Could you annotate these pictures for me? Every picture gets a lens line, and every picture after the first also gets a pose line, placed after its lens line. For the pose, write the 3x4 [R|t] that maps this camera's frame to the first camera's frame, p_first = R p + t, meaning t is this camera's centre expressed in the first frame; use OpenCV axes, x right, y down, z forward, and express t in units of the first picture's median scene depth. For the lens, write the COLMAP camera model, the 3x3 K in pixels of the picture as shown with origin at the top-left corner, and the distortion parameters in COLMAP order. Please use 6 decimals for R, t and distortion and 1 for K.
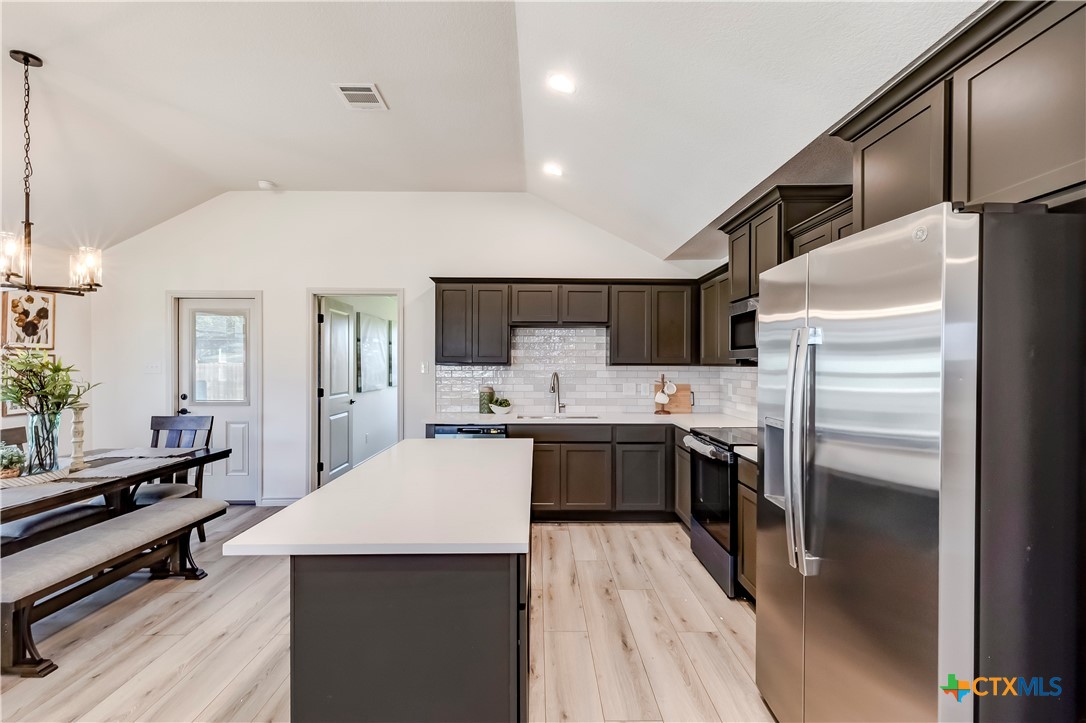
lens RADIAL K [[493.5, 0, 547.3], [0, 493.5, 364.9], [0, 0, 1]] dist [0.002436, -0.000222]
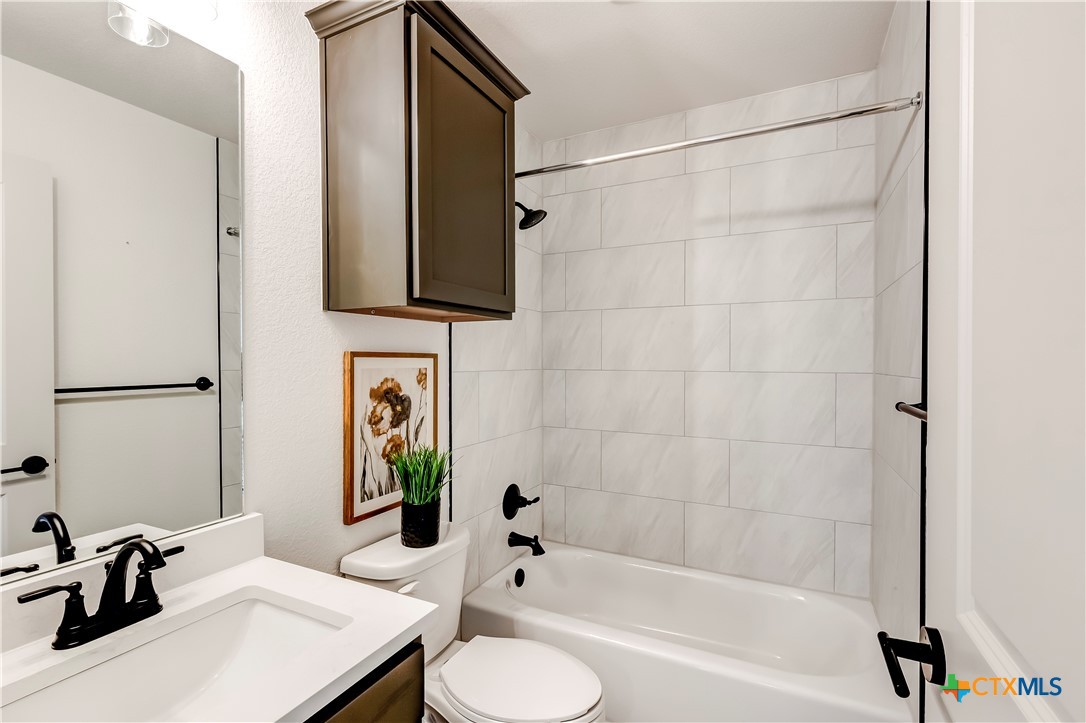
lens RADIAL K [[493.5, 0, 541.4], [0, 493.5, 367.2], [0, 0, 1]] dist [0.002436, -0.000222]
pose [[0.887186, -0.002889, -0.461402, -0.696791], [0.003781, 0.999992, 0.001008, -0.009022], [0.461396, -0.002639, 0.887191, 0.646333]]
